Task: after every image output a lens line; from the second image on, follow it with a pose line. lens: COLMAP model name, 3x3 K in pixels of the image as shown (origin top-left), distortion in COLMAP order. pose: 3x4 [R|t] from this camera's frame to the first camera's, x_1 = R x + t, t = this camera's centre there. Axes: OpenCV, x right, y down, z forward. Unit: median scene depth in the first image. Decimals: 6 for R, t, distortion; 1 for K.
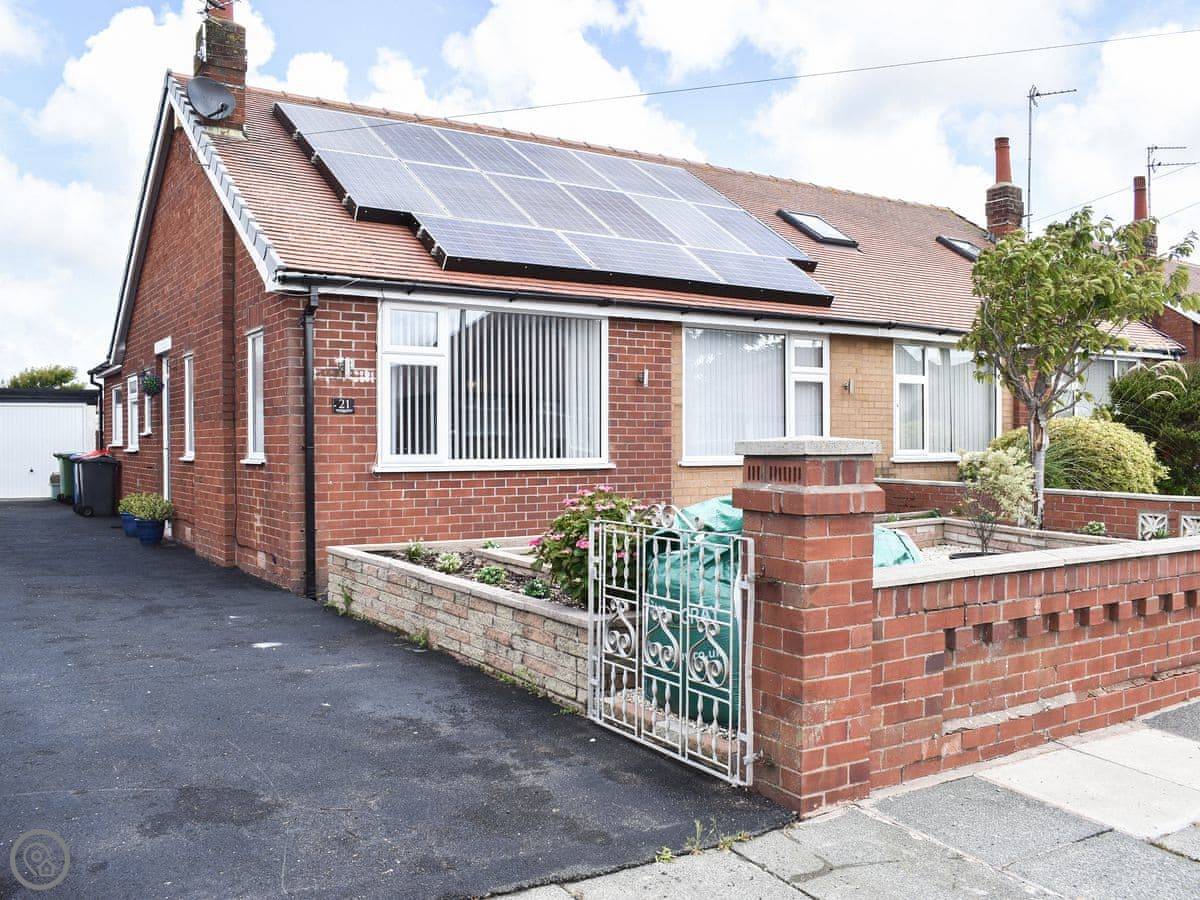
lens RADIAL K [[1077.1, 0, 600.0], [0, 1077.1, 450.0], [0, 0, 1]] dist [-0.005588, -0.003175]
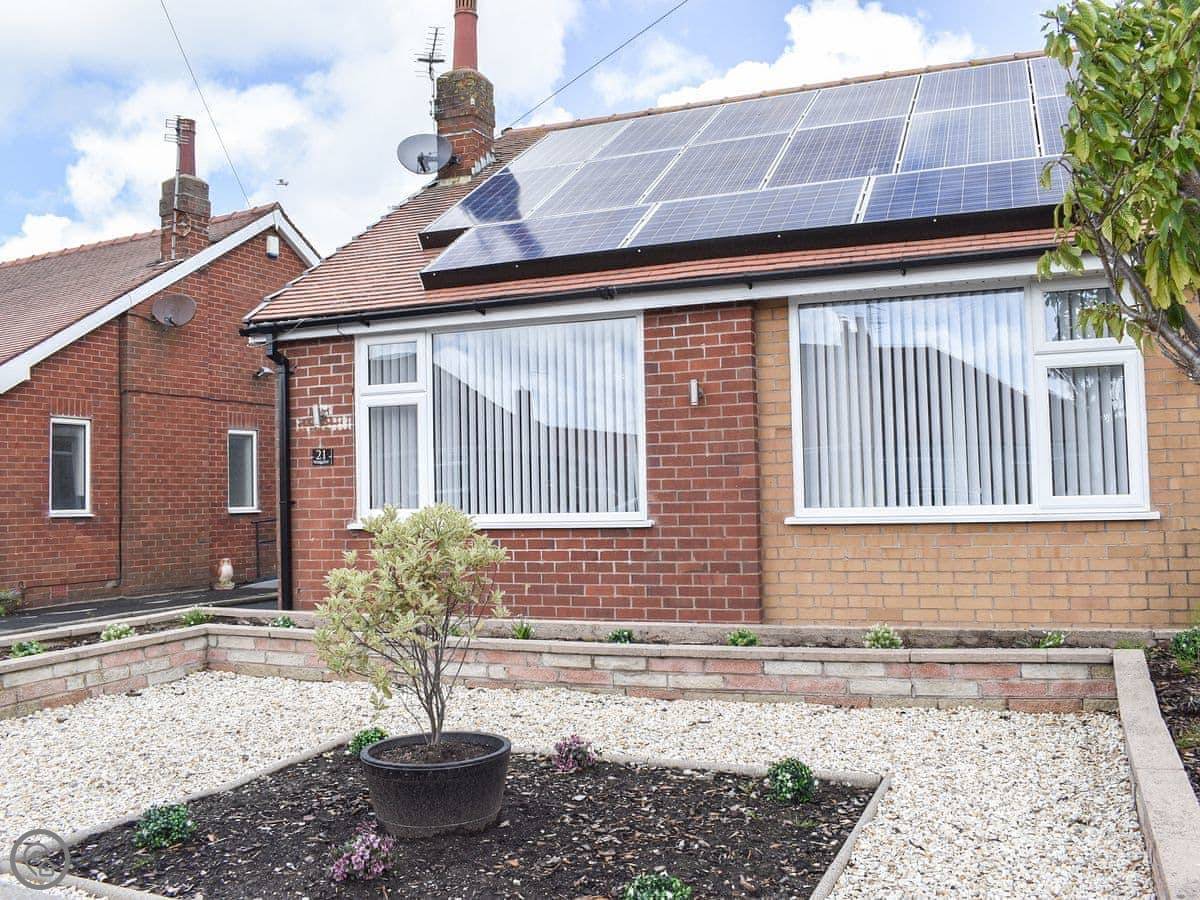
lens RADIAL K [[1077.1, 0, 600.0], [0, 1077.1, 450.0], [0, 0, 1]] dist [-0.005588, -0.003175]
pose [[0.557480, -0.046537, -0.828885, 0.646575], [0.011168, 0.998758, -0.048563, 0.000807], [0.830115, 0.017816, 0.557307, 0.665993]]
